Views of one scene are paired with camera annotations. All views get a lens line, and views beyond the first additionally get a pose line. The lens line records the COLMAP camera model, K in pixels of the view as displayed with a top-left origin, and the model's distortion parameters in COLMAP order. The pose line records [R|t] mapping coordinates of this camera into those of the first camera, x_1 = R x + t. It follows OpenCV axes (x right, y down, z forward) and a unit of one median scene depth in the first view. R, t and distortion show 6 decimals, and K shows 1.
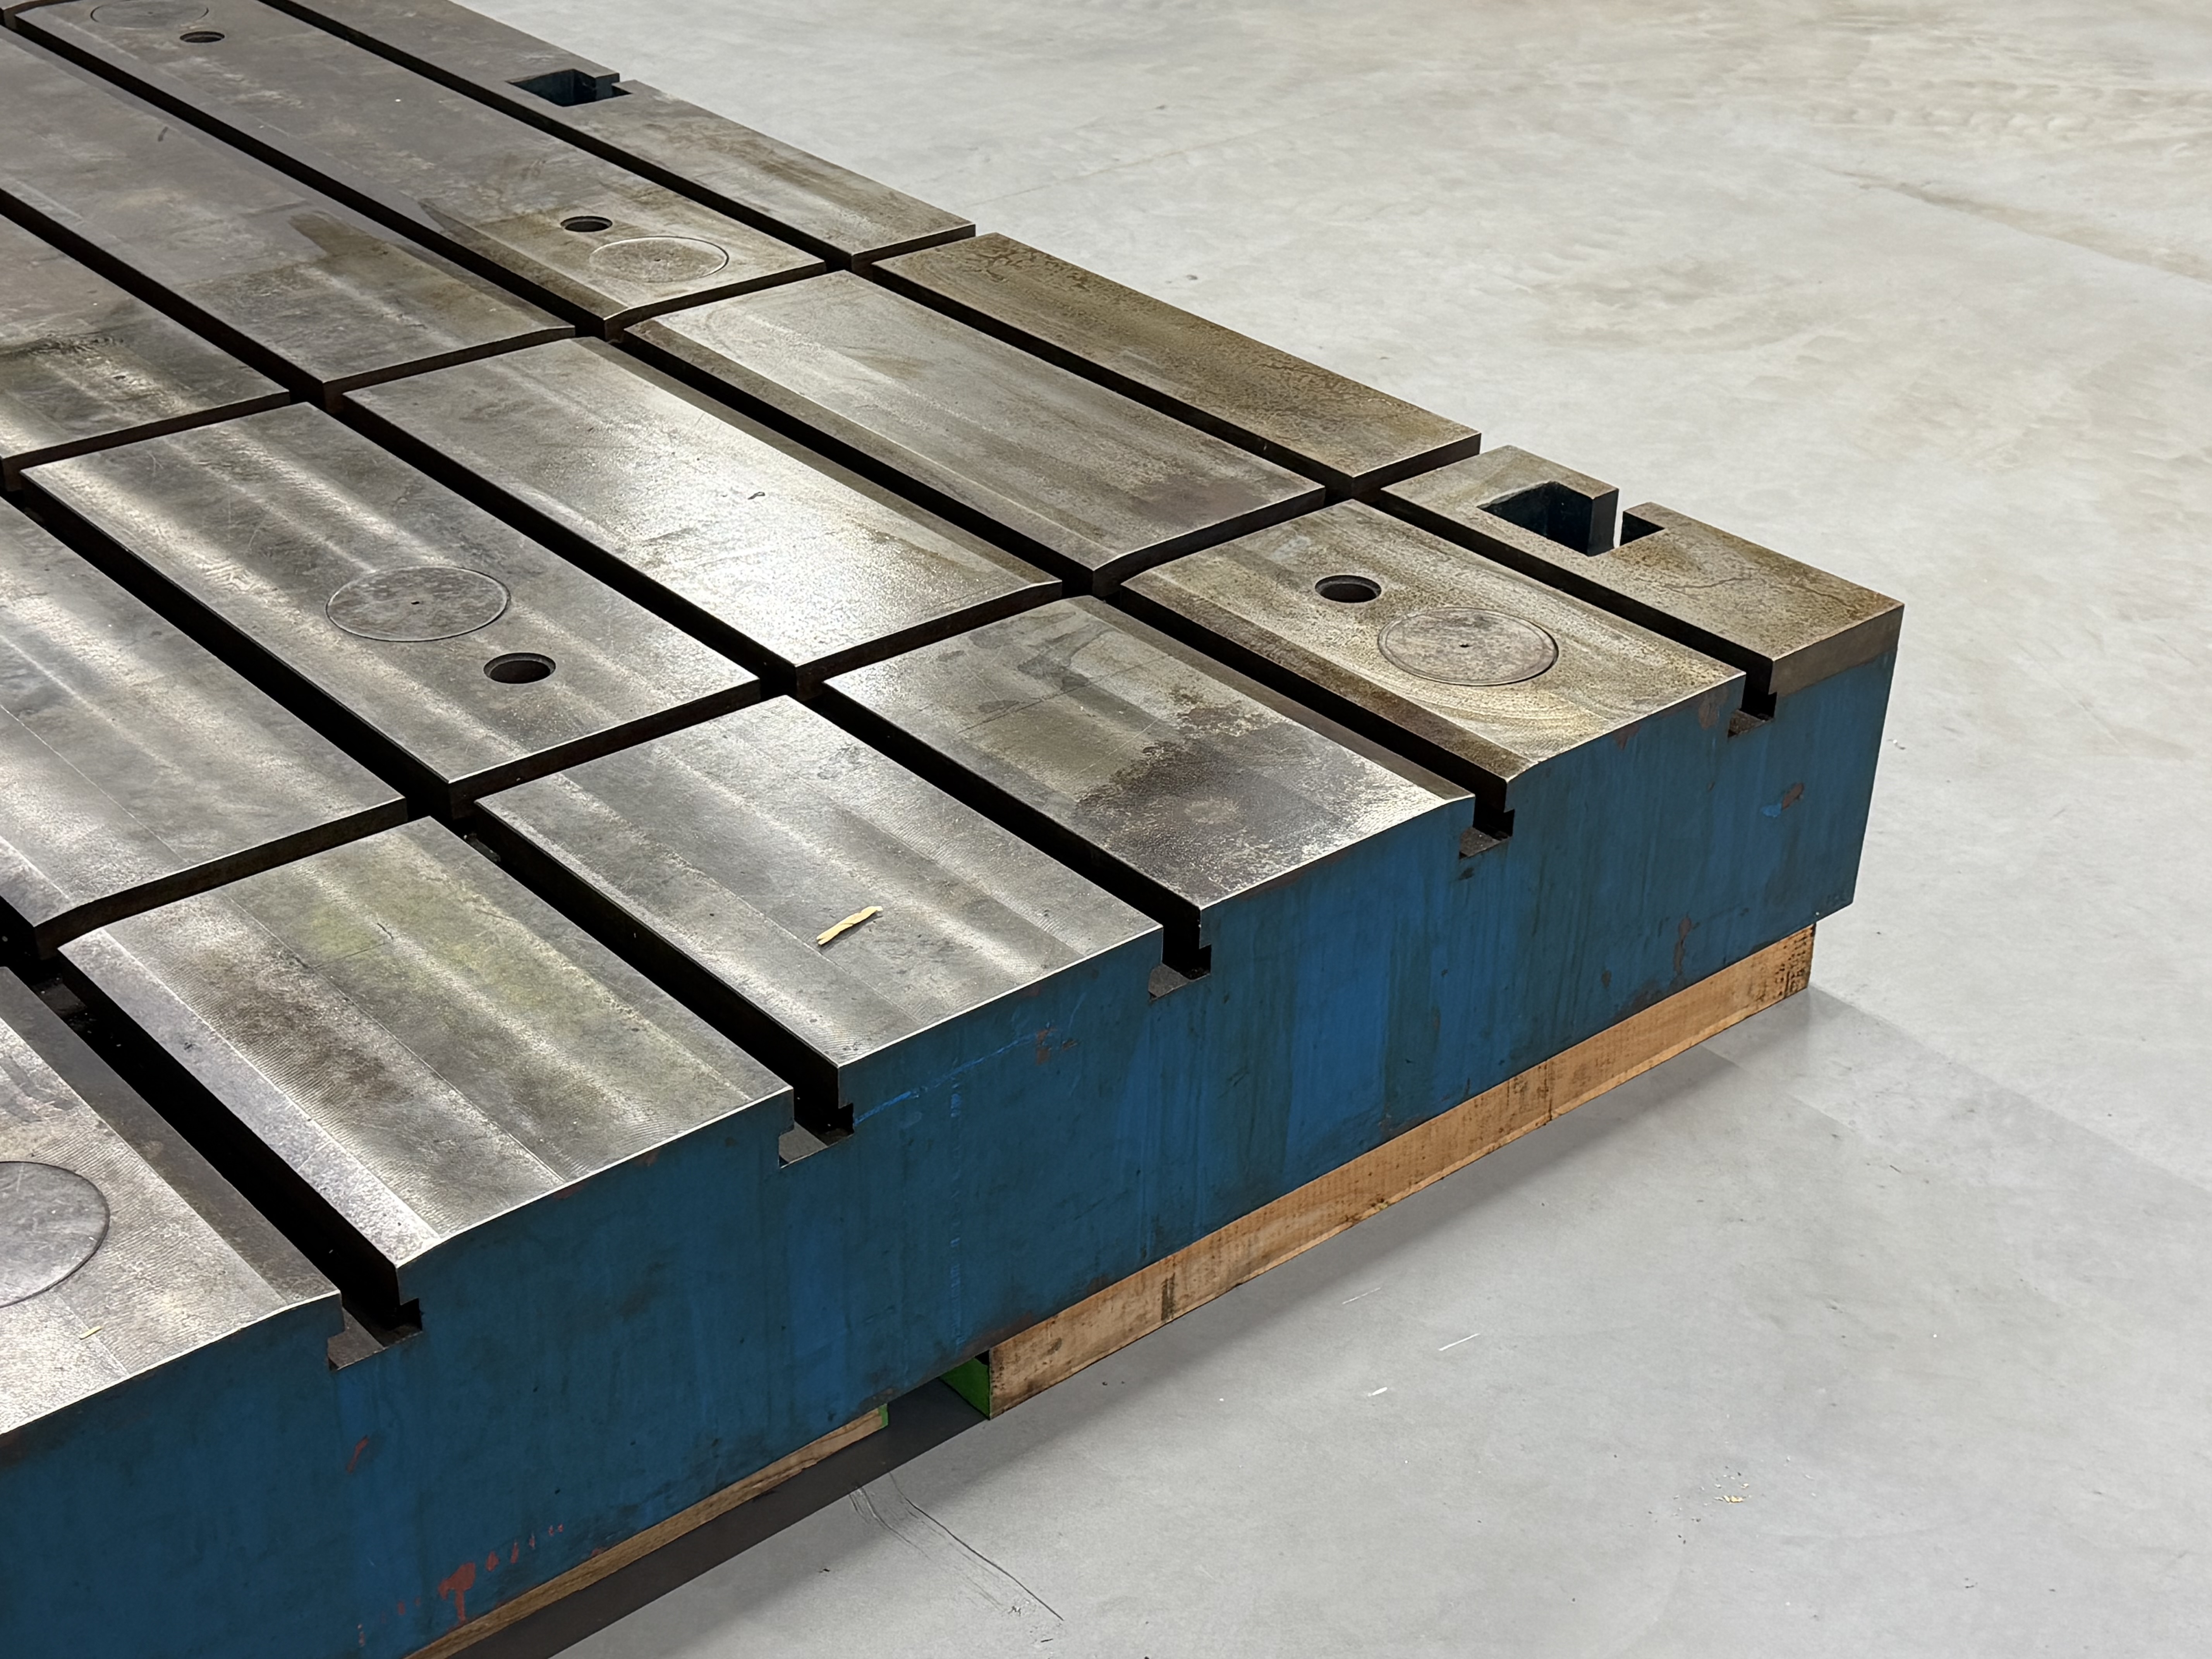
lens RADIAL K [[3047.3, 0, 1105.8], [0, 3047.3, 866.7], [0, 0, 1]] dist [0.174666, -0.333026]
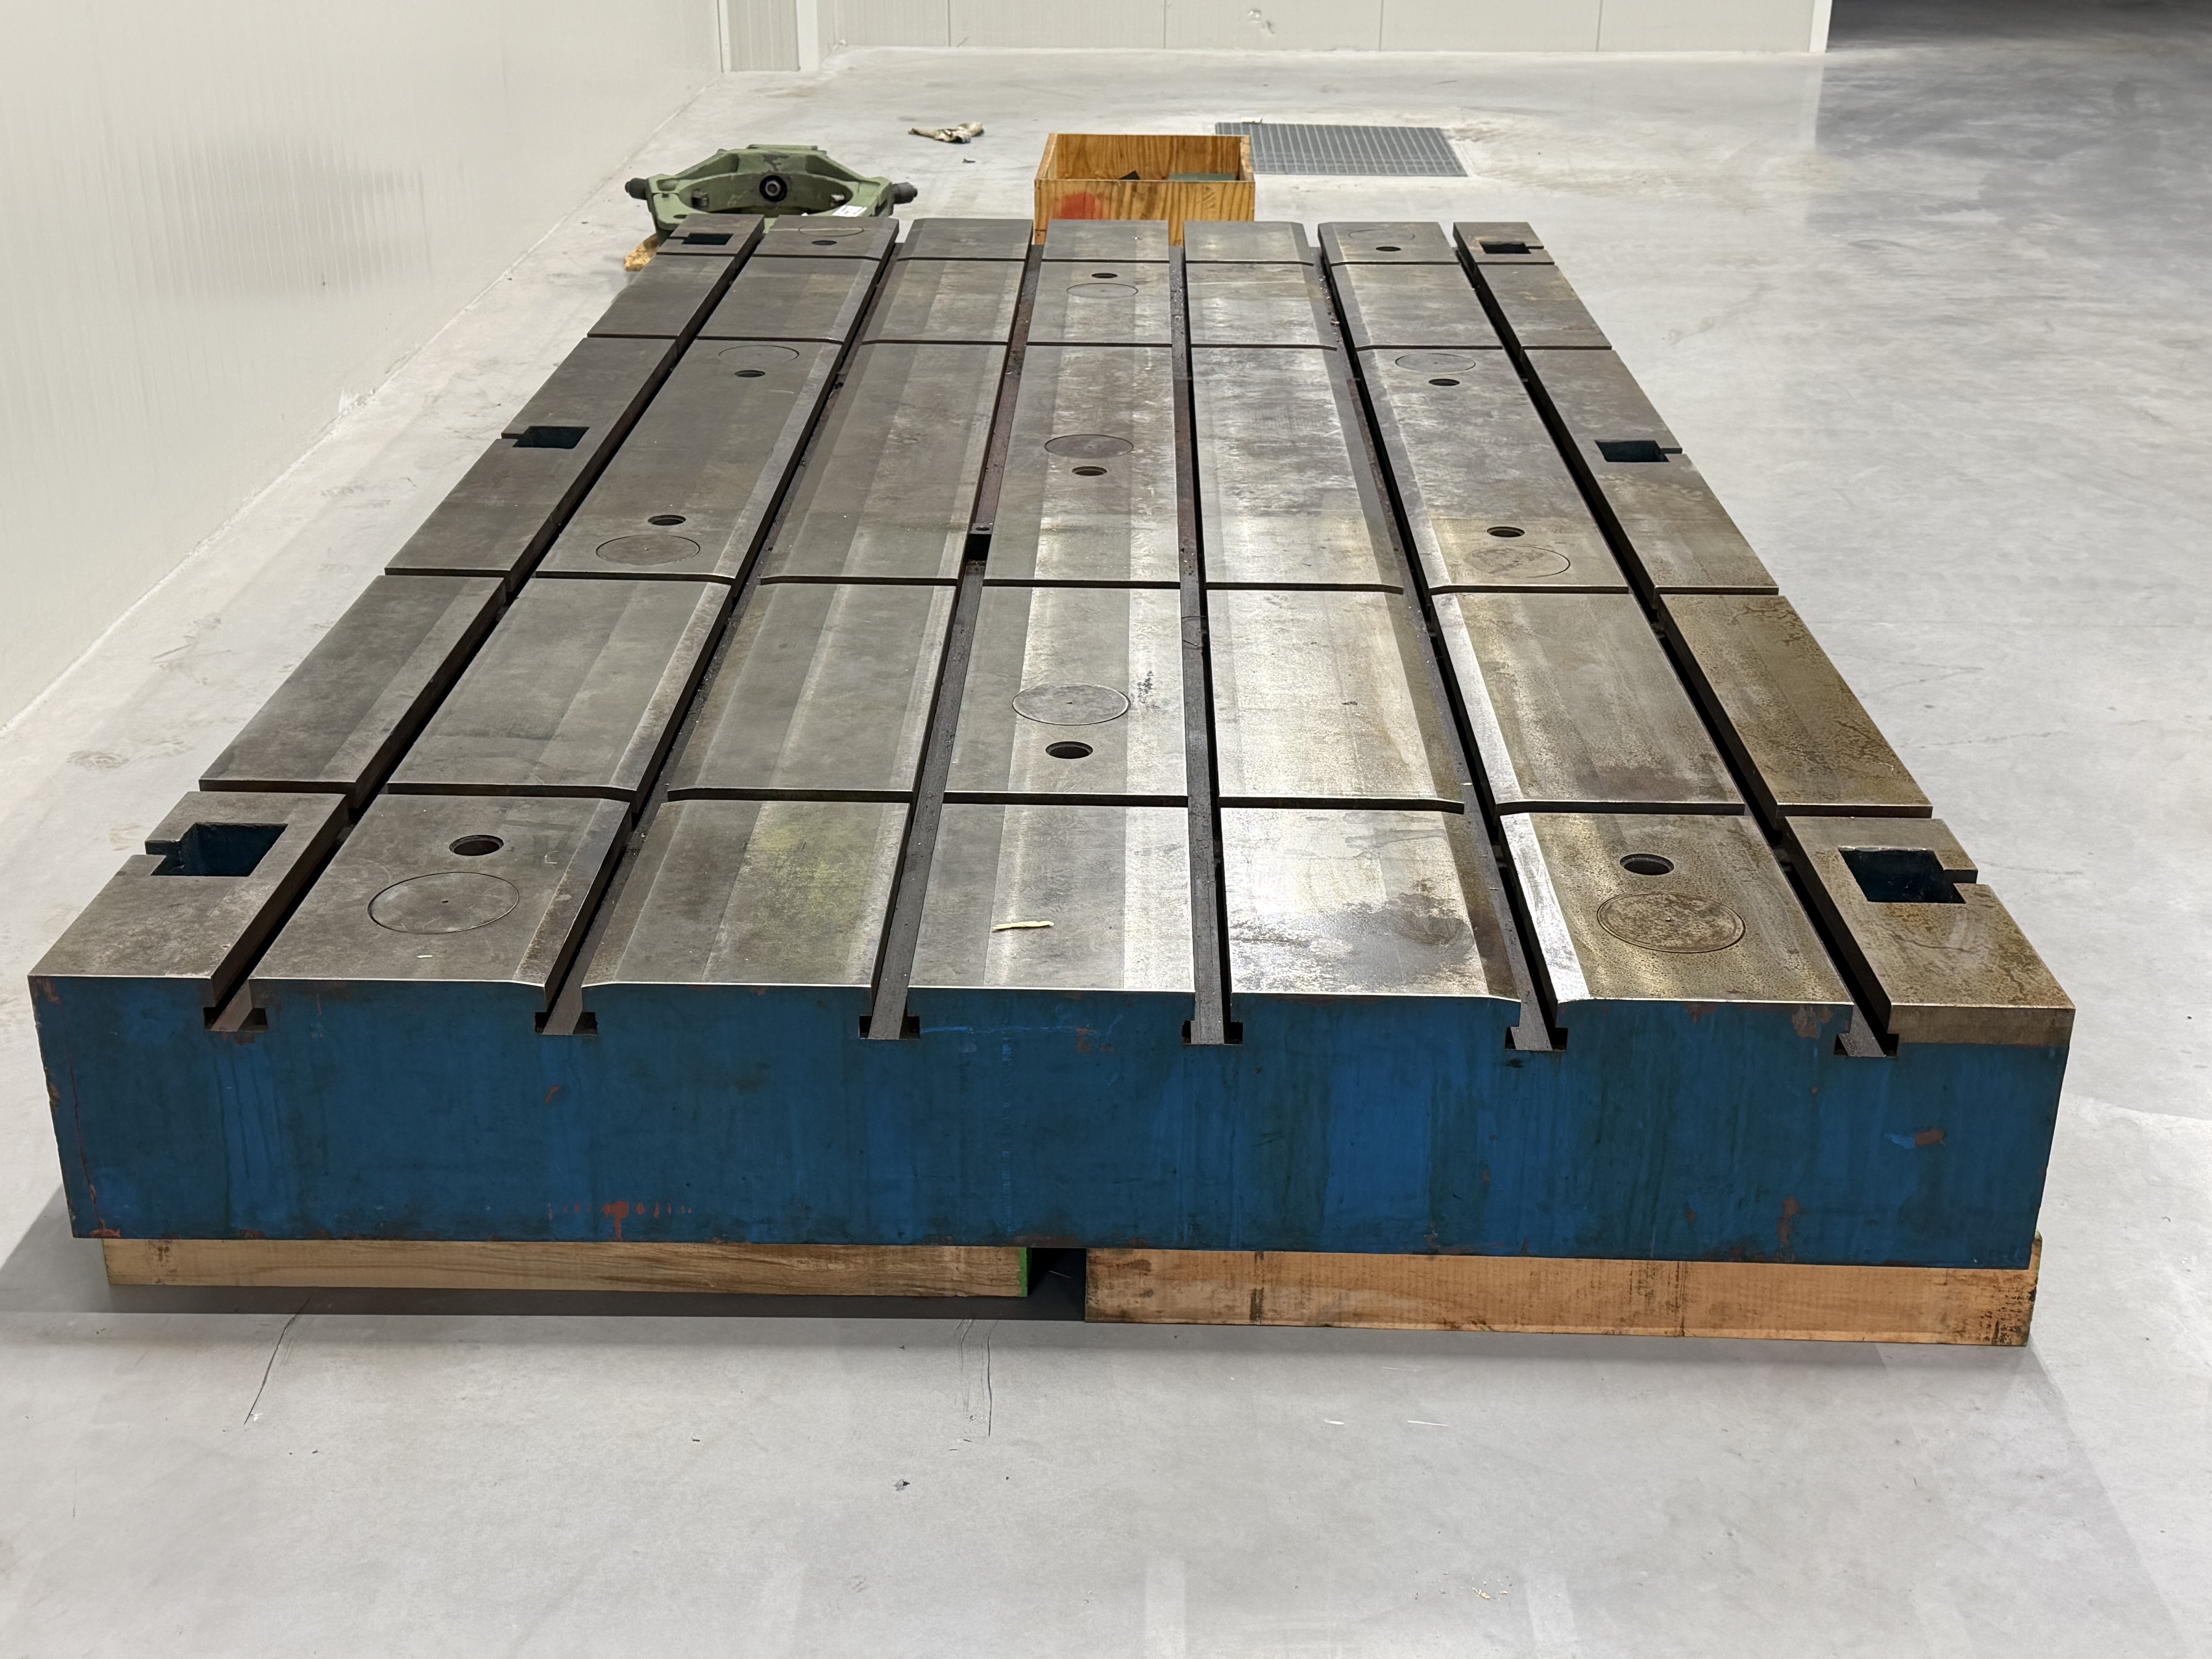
lens RADIAL K [[2580.7, 0, 1106.0], [0, 2580.7, 829.5], [0, 0, 1]] dist [0.182257, -0.330810]
pose [[0.748412, 0.256076, -0.611804, 0.620774], [-0.328505, 0.944480, -0.006535, -0.026490], [0.576163, 0.205871, 0.790982, 0.021169]]
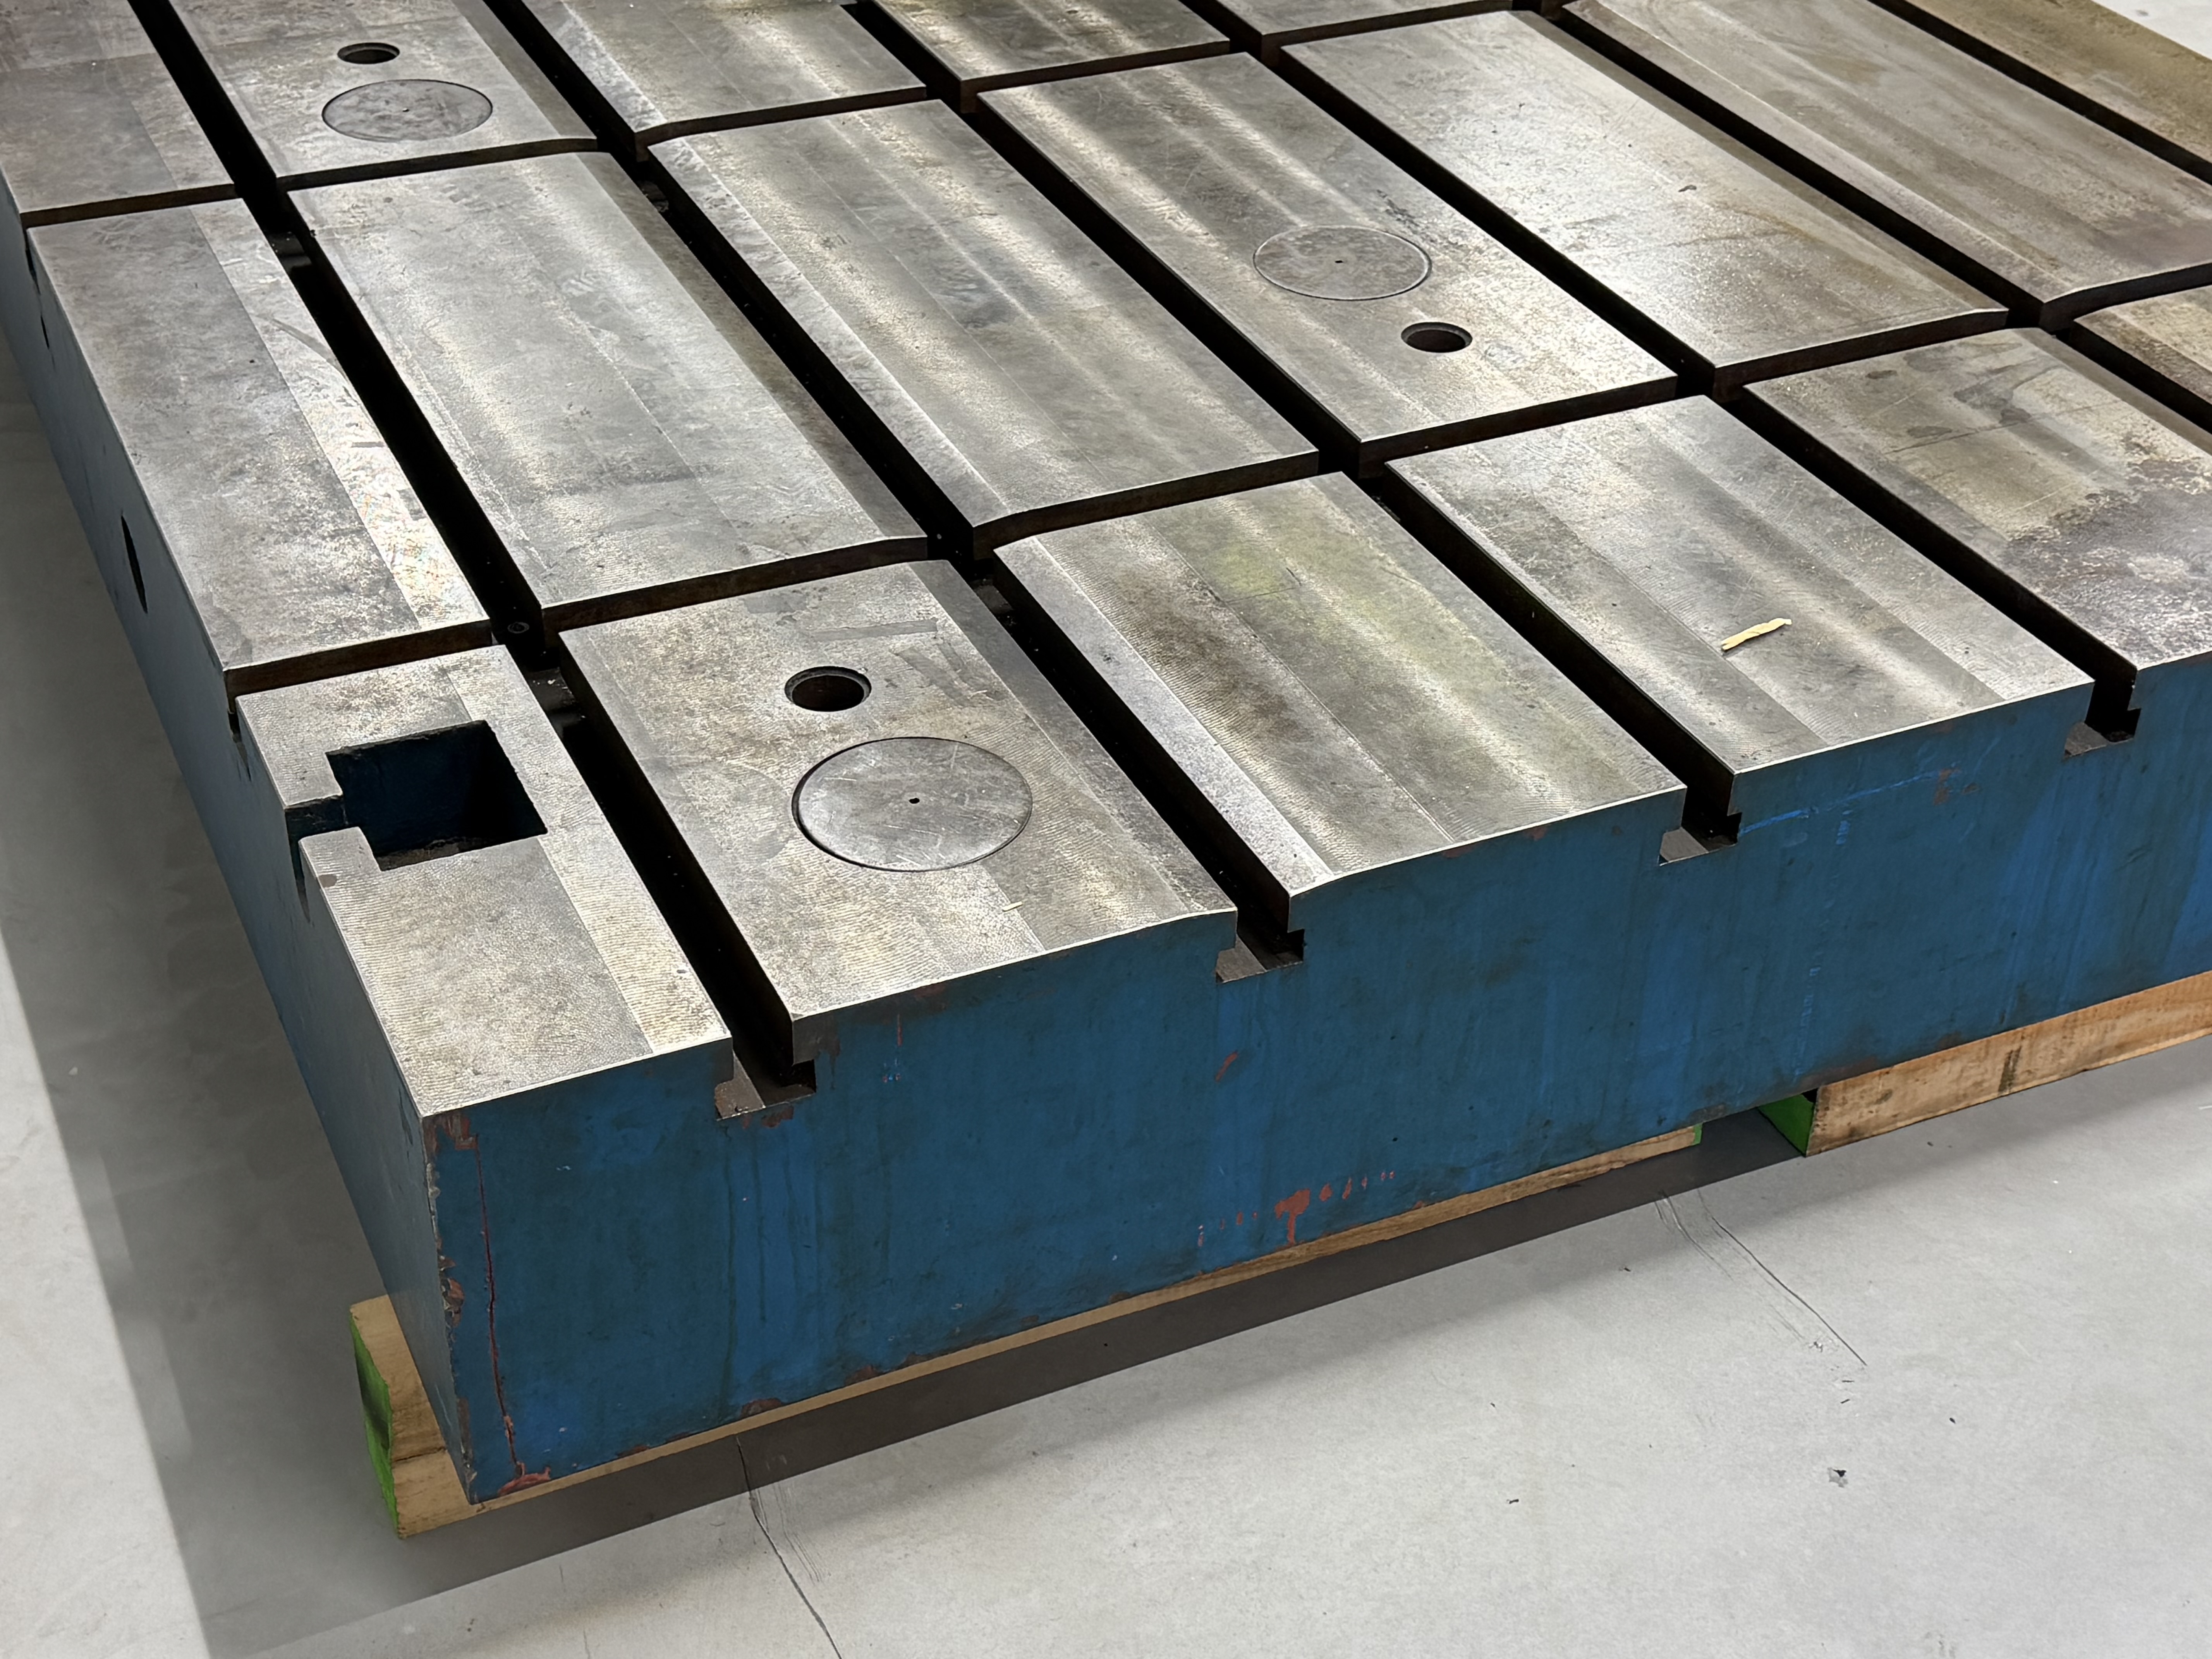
lens RADIAL K [[3047.3, 0, 1105.8], [0, 3047.3, 866.7], [0, 0, 1]] dist [0.174666, -0.333026]
pose [[0.962475, 0.158128, -0.220539, -0.049740], [-0.138529, 0.985116, 0.101767, 0.018947], [0.233348, -0.067397, 0.970055, -0.002847]]
